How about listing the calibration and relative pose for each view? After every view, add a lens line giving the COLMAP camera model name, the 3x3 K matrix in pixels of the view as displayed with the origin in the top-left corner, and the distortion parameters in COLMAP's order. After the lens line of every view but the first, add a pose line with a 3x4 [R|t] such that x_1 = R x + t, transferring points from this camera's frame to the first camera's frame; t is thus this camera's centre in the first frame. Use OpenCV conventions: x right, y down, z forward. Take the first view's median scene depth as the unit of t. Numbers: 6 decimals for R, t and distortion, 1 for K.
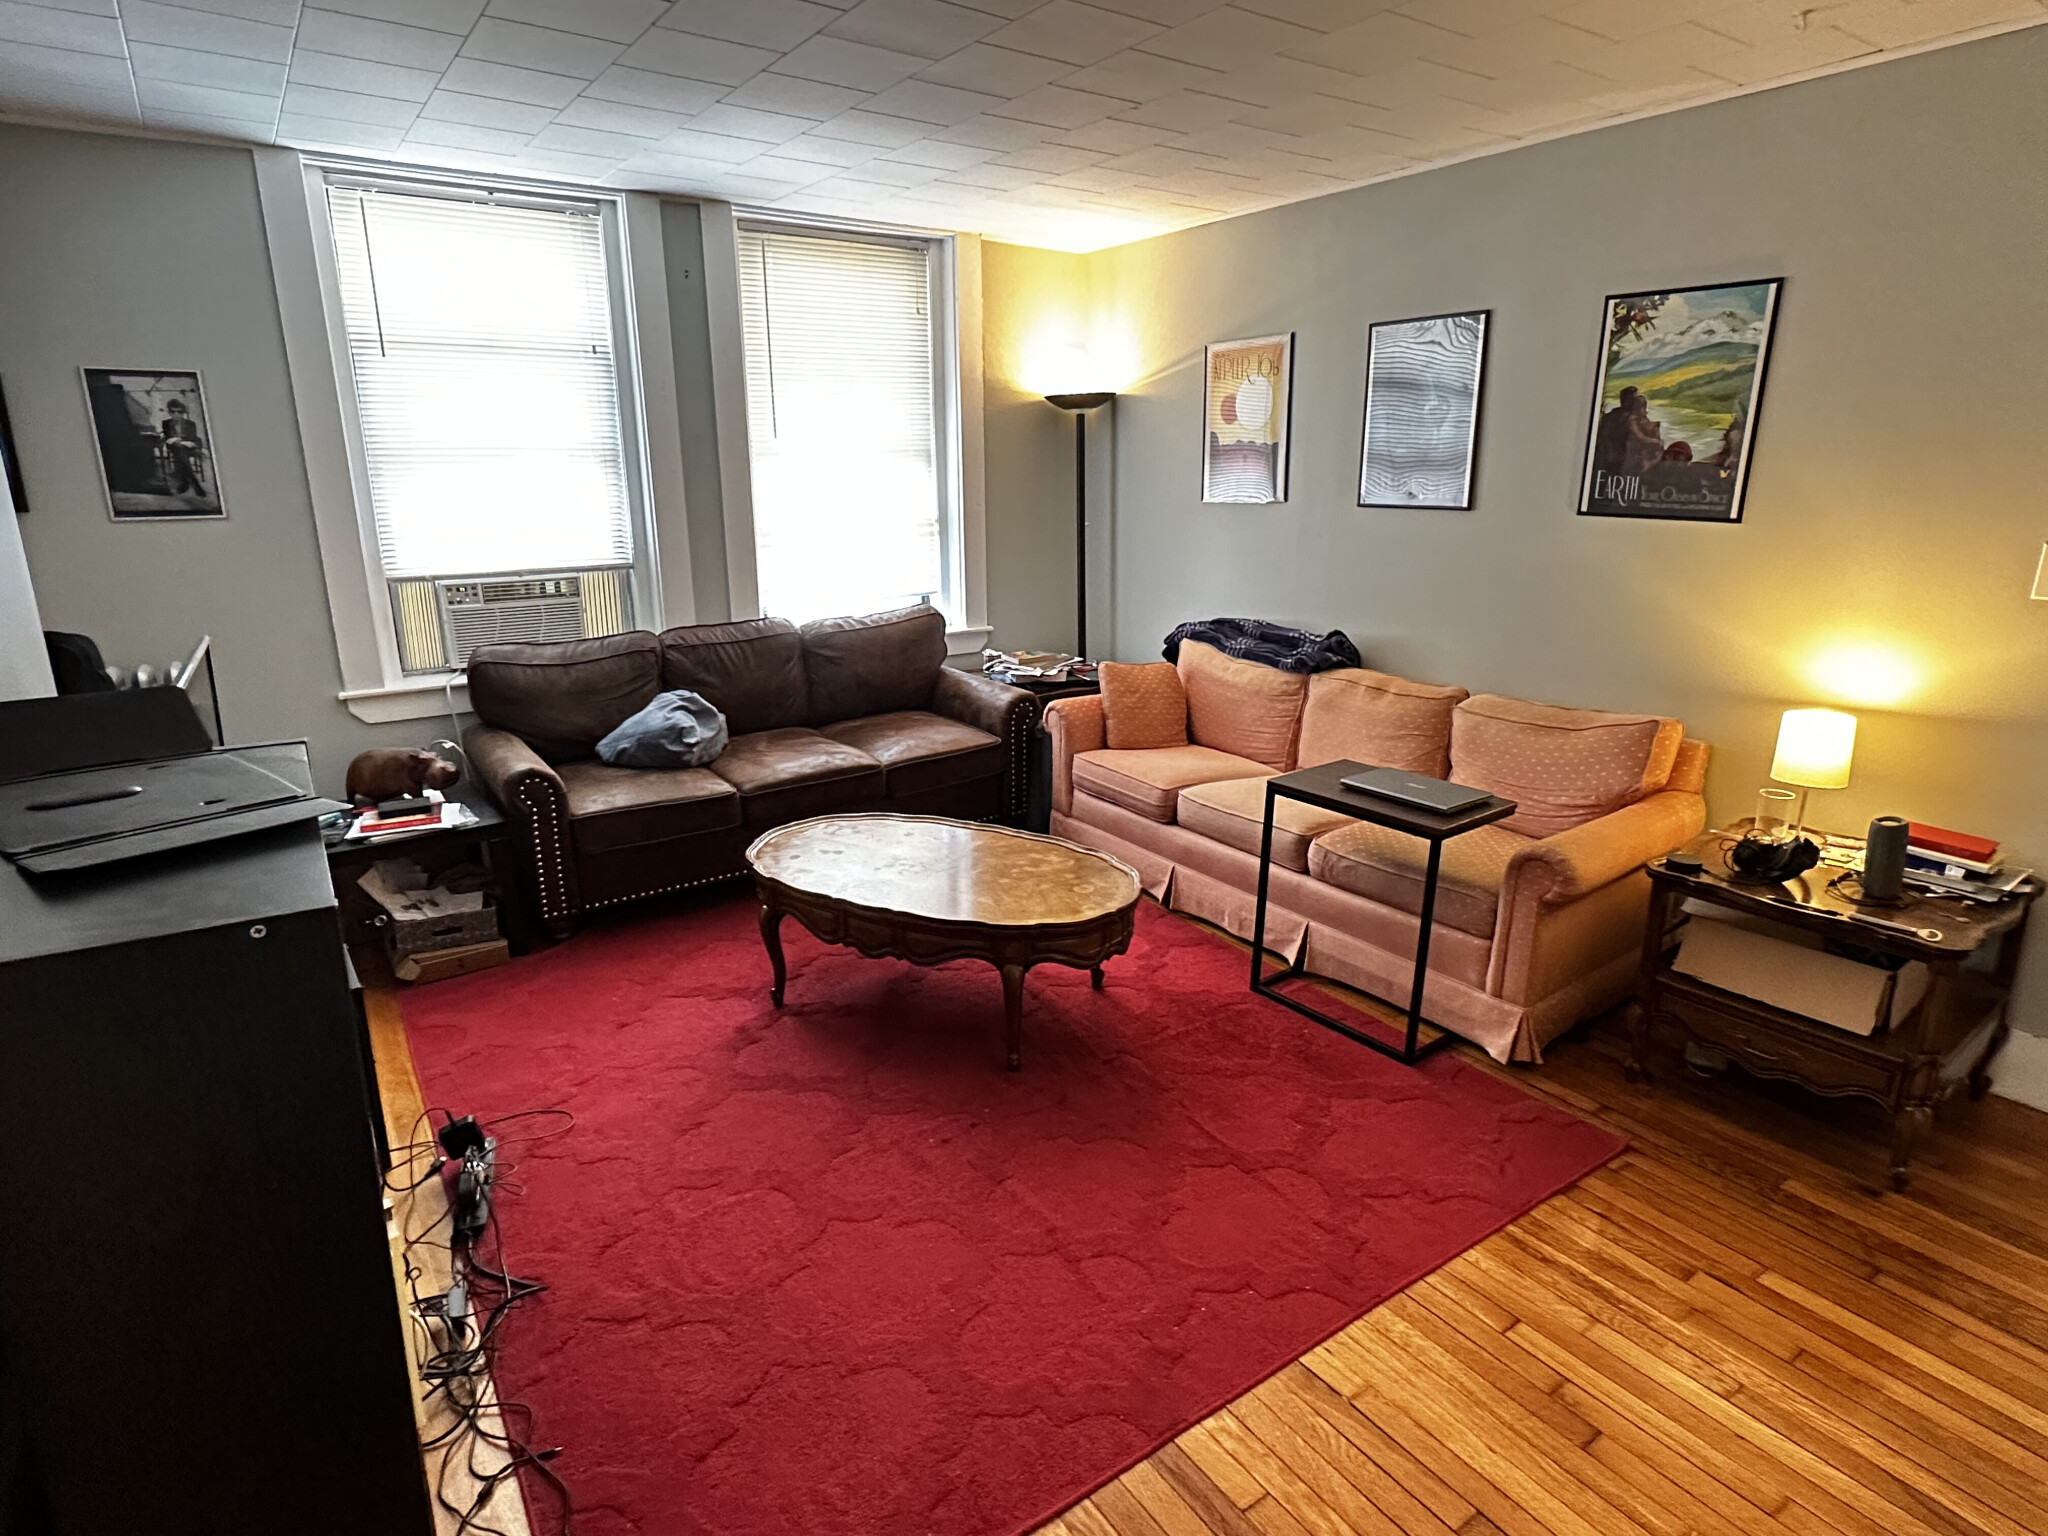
lens RADIAL K [[1118.0, 0, 1023.4], [0, 1118.0, 765.7], [0, 0, 1]] dist [0.005826, 0.000520]
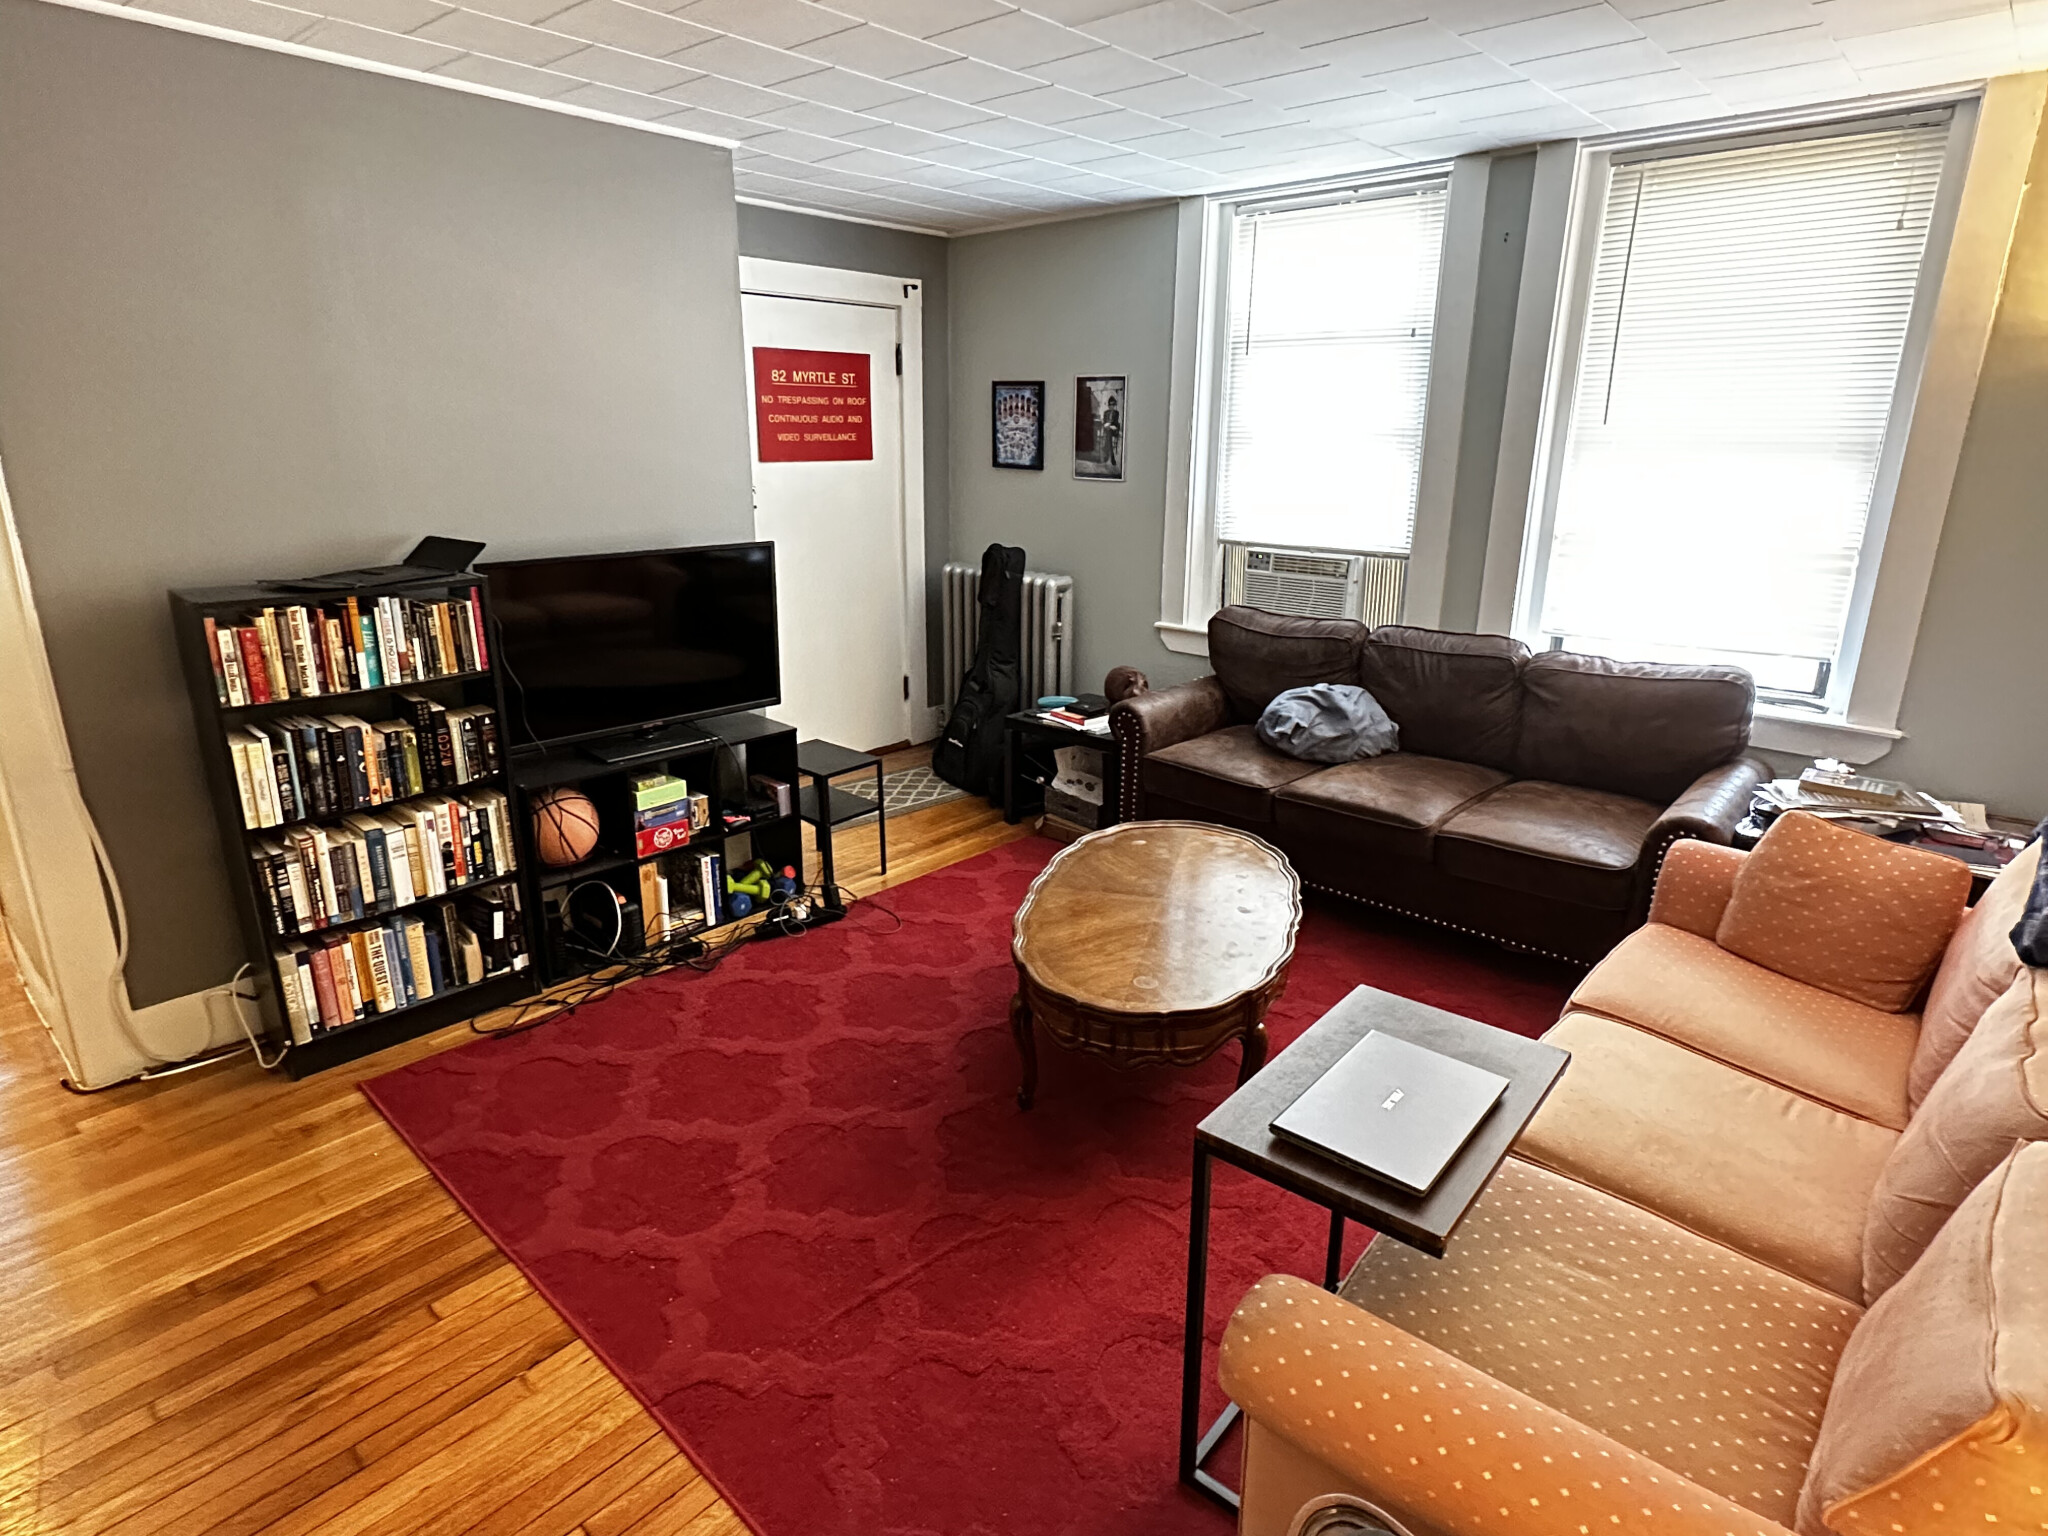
lens RADIAL K [[1118.0, 0, 1026.9], [0, 1118.0, 765.3], [0, 0, 1]] dist [0.005826, 0.000520]
pose [[0.233765, 0.288290, -0.928570, 0.595018], [-0.274192, 0.935816, 0.221512, -0.153937], [0.932831, 0.202824, 0.297808, 0.509023]]
